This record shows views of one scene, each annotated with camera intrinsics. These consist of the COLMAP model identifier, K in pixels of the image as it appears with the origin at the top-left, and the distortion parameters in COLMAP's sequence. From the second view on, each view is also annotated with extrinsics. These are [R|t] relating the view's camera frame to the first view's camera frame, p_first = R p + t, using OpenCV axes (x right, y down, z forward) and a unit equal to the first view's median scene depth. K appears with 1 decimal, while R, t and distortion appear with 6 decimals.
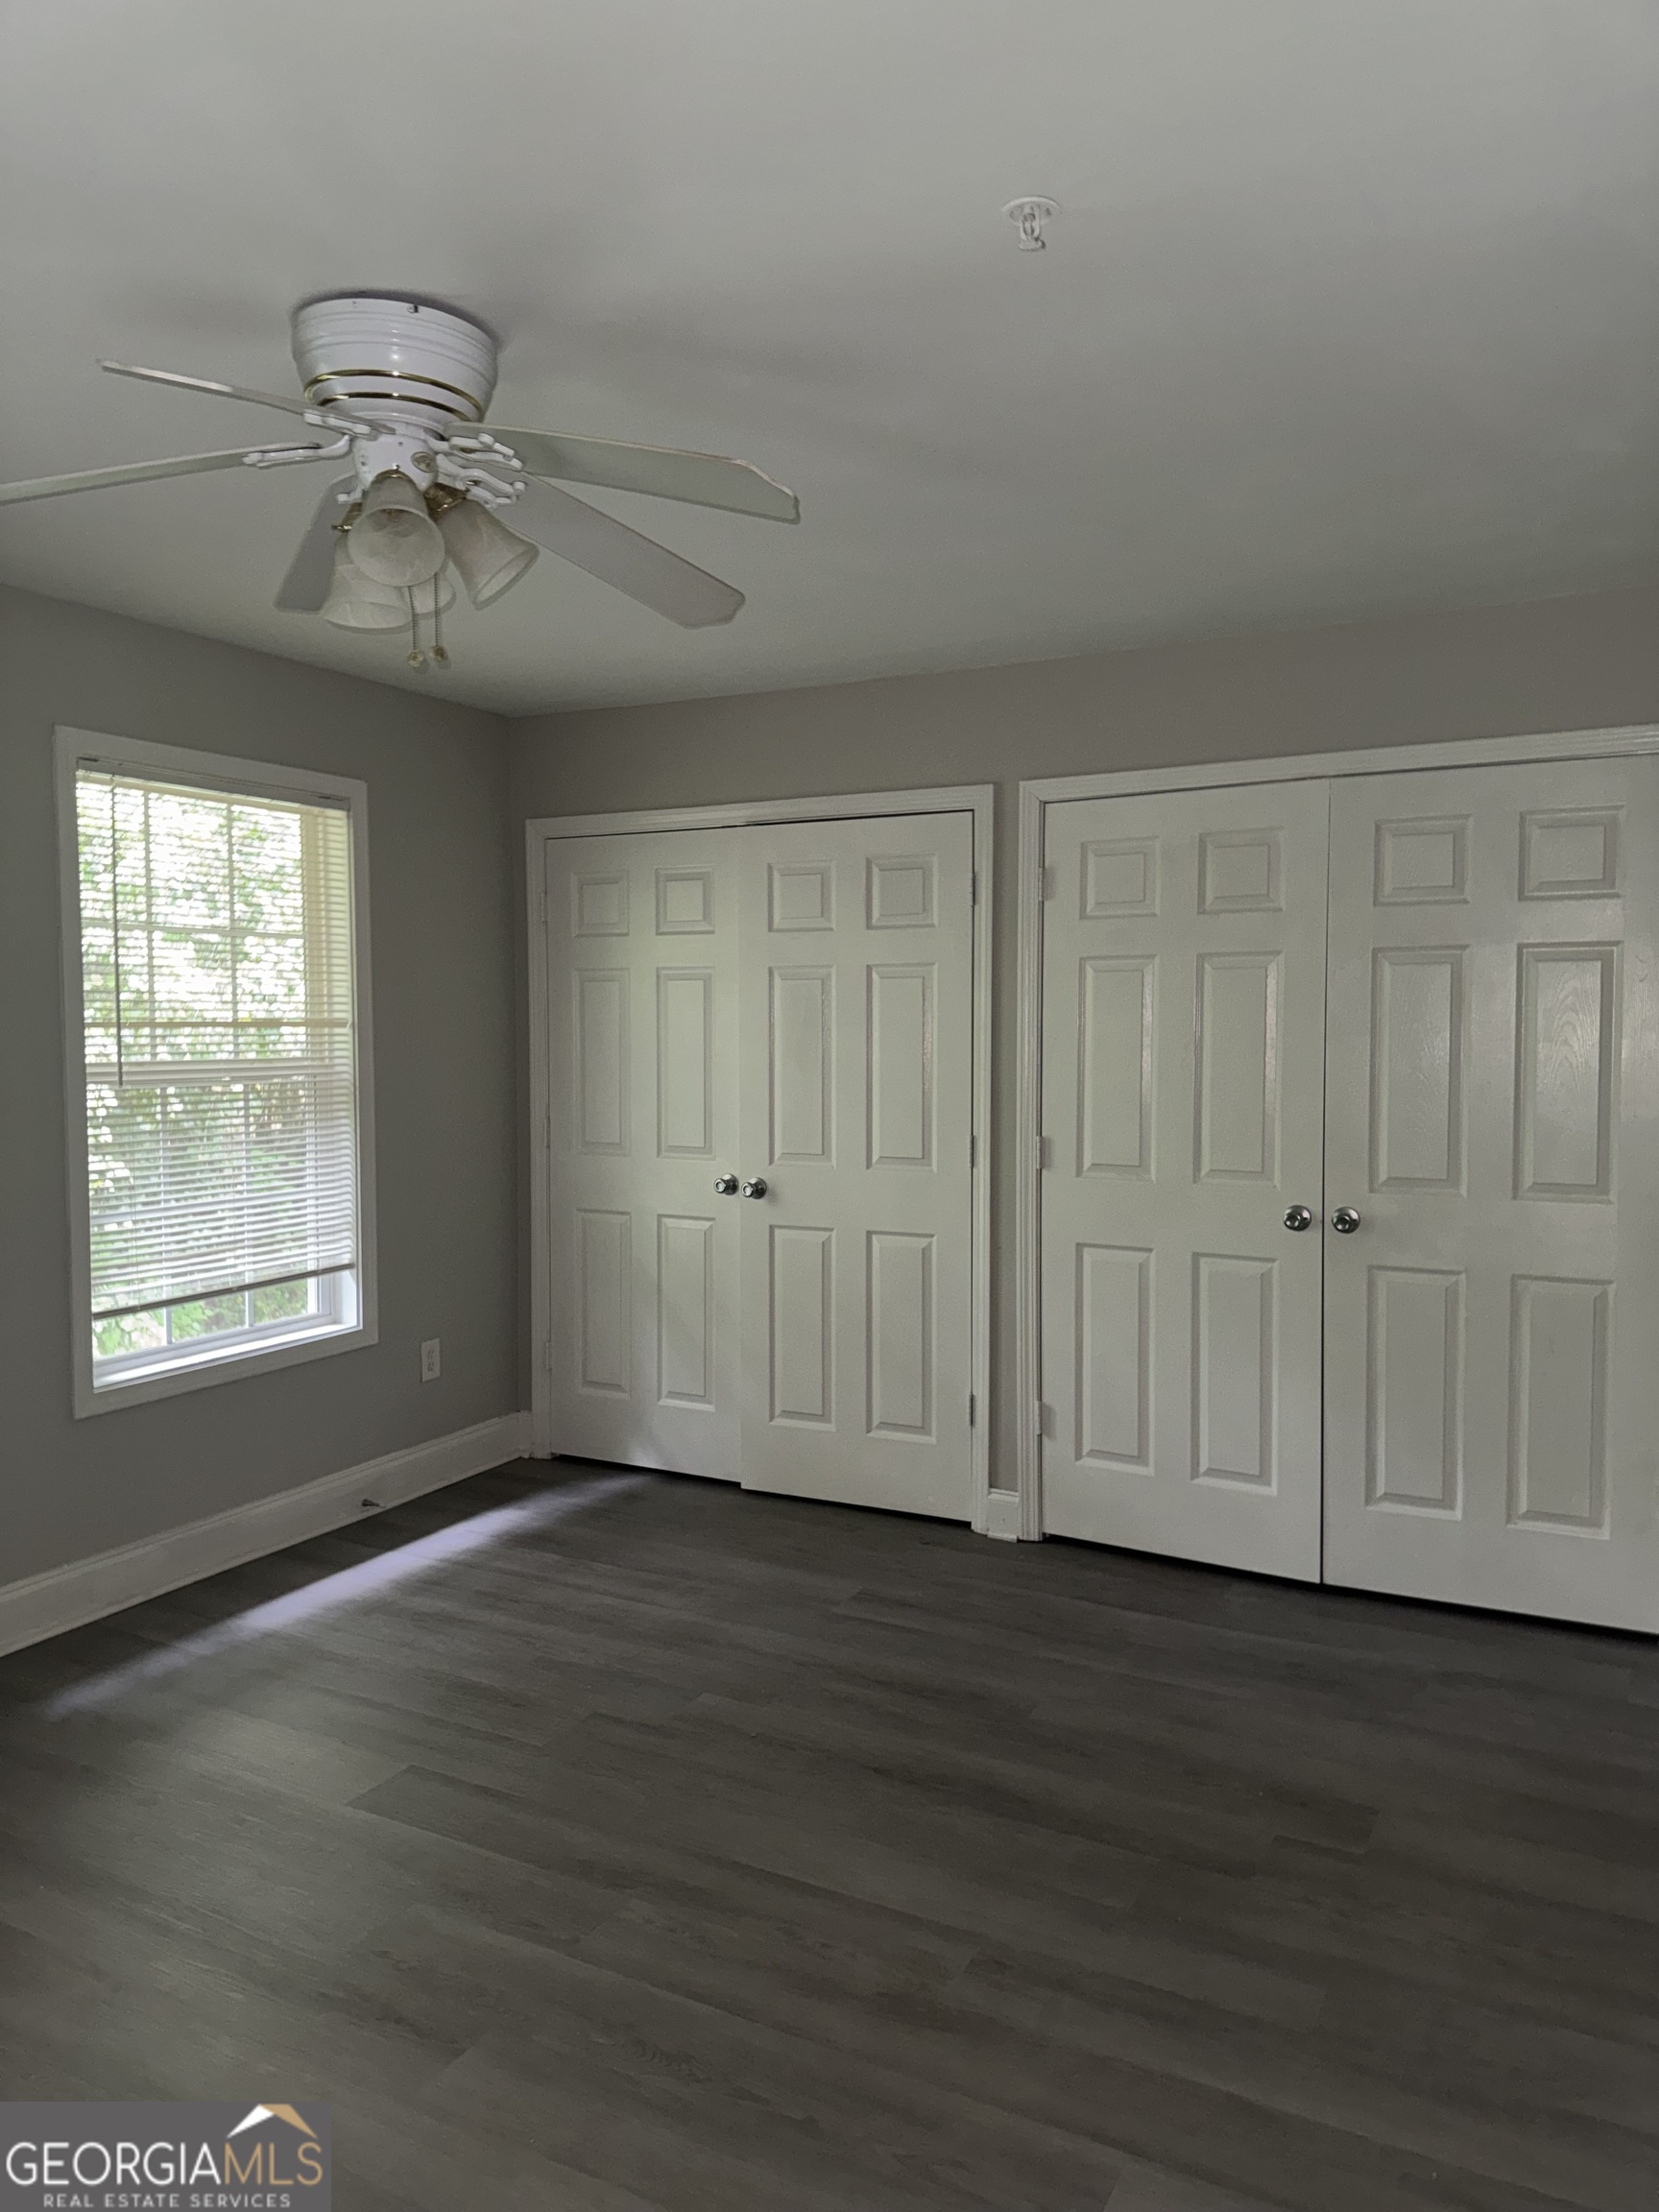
lens RADIAL K [[1563.2, 0, 857.2], [0, 1563.2, 1105.3], [0, 0, 1]] dist [0.034166, -0.034733]
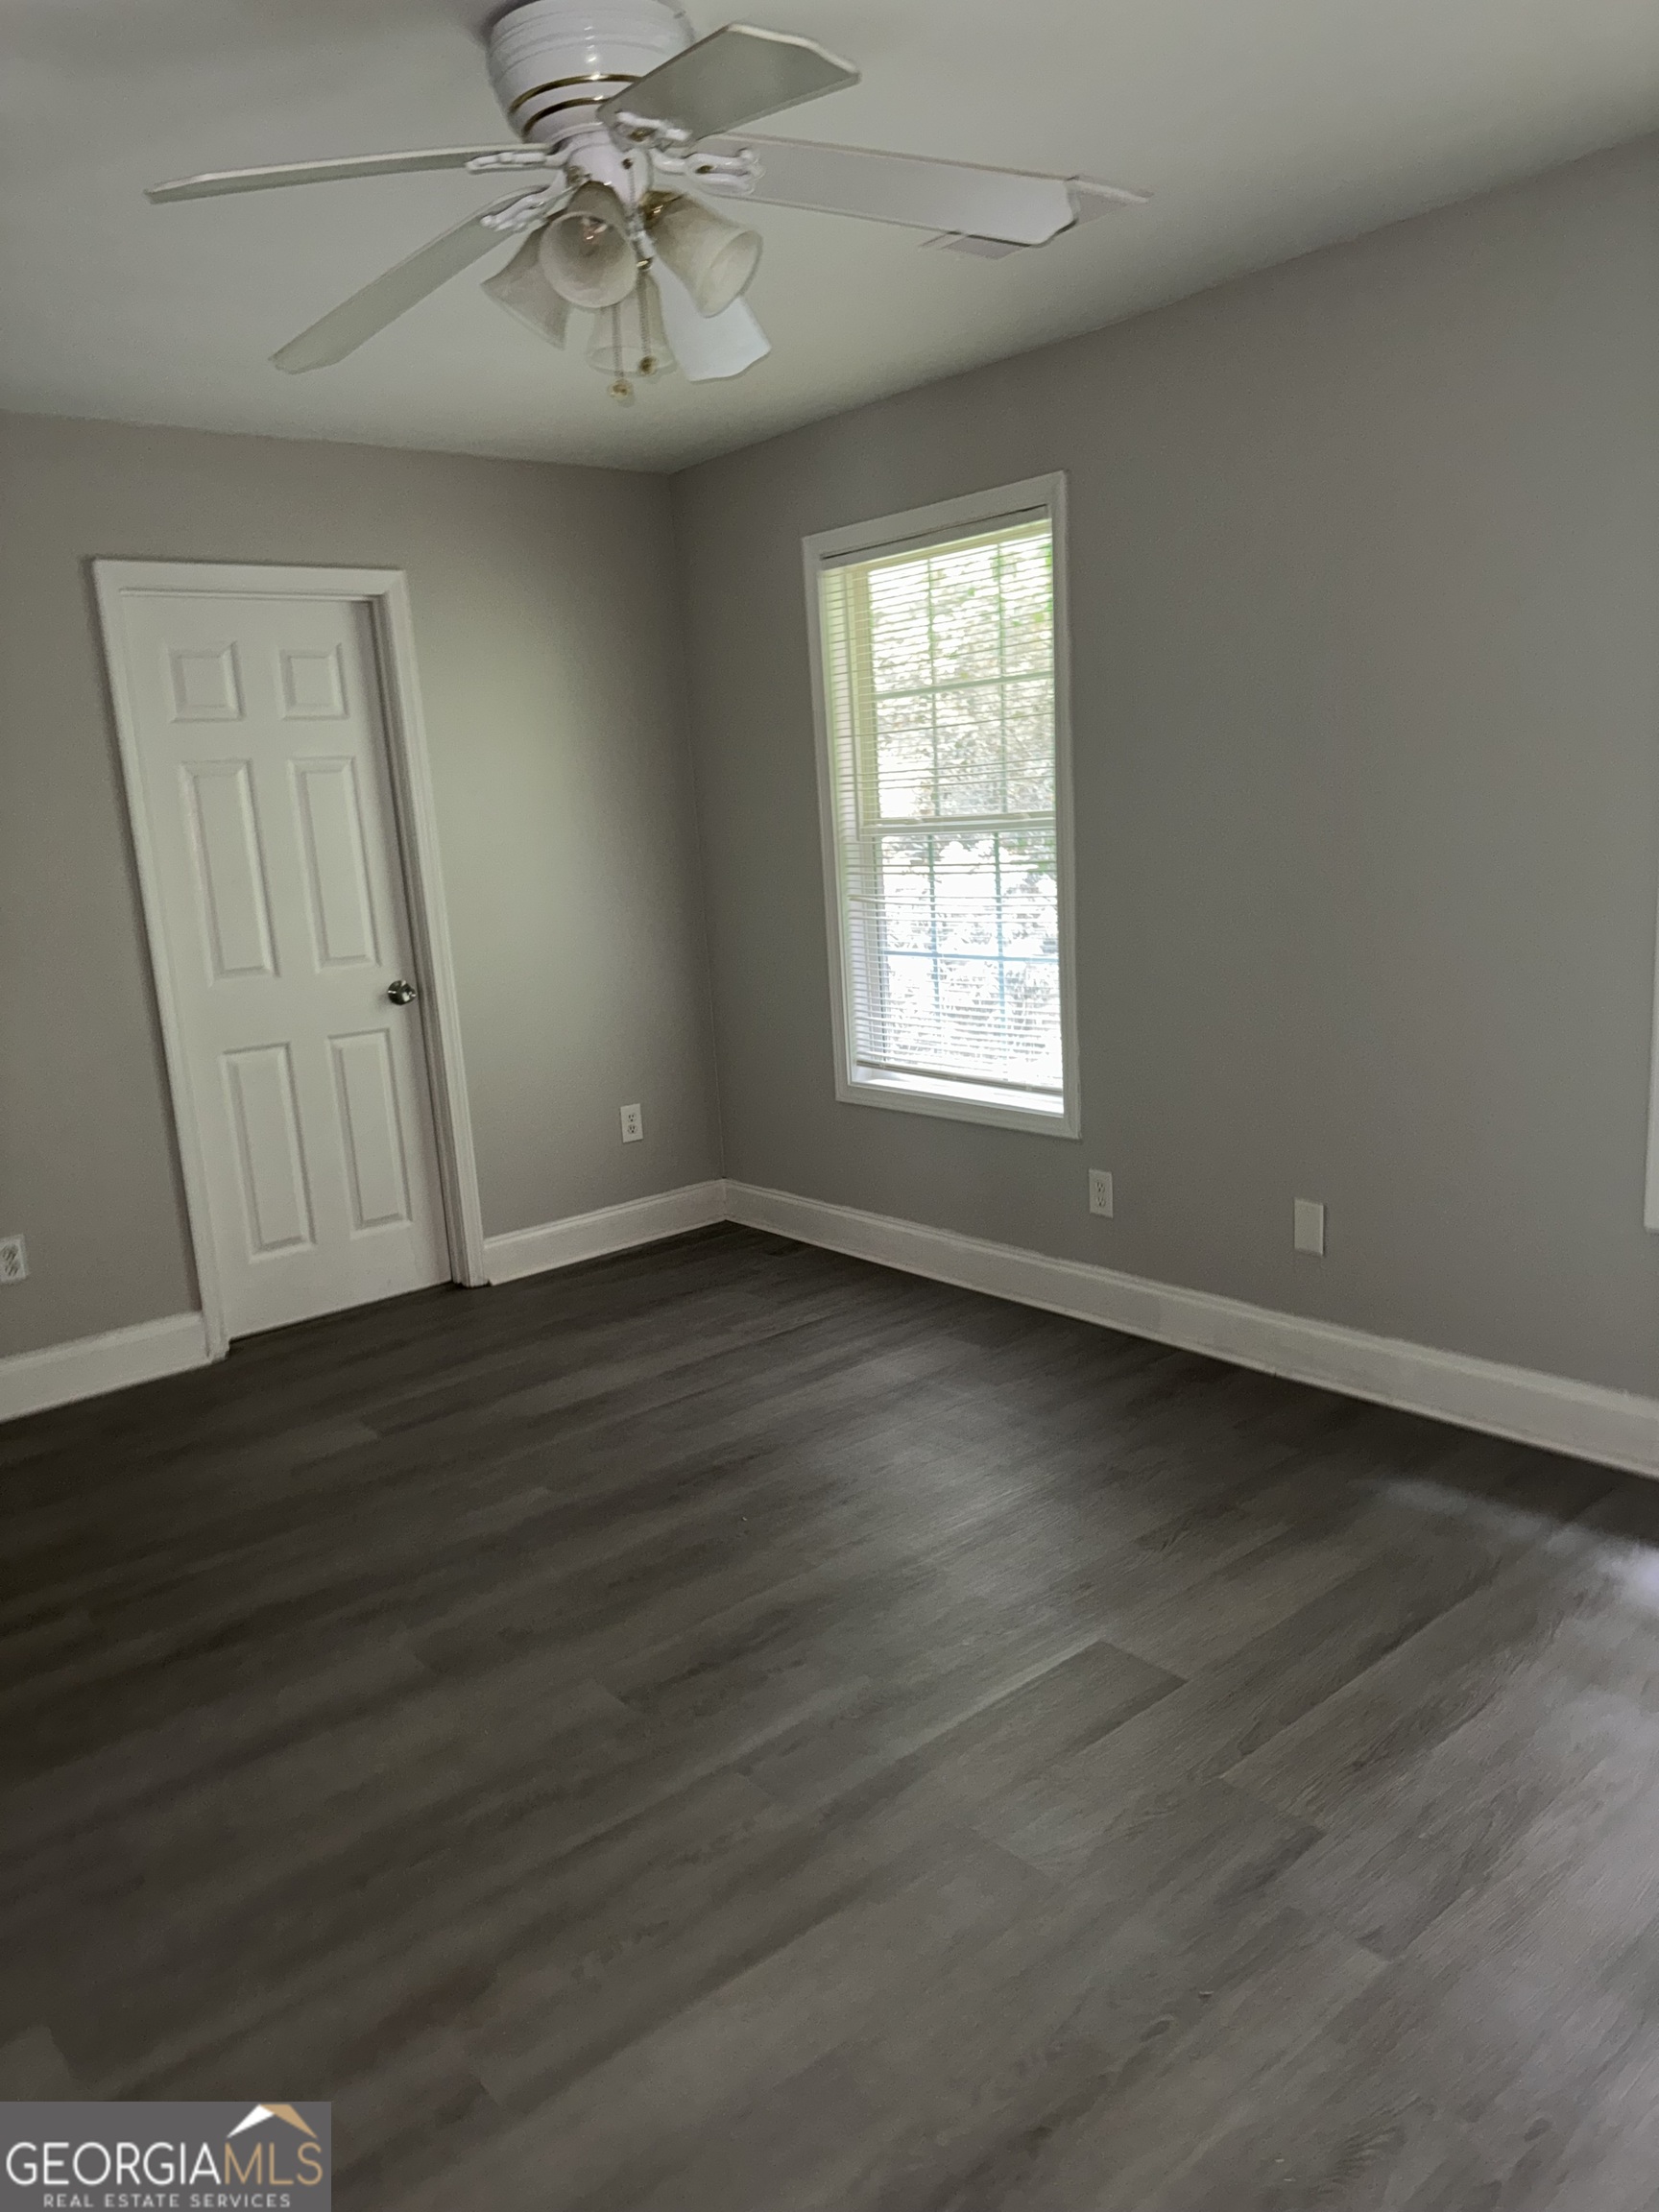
lens RADIAL K [[1563.2, 0, 857.2], [0, 1563.2, 1105.3], [0, 0, 1]] dist [0.034166, -0.034733]
pose [[-0.348391, 0.211300, -0.913223, 0.569719], [0.005470, 0.974703, 0.223438, -0.078608], [0.937333, 0.072848, -0.340733, 1.318533]]
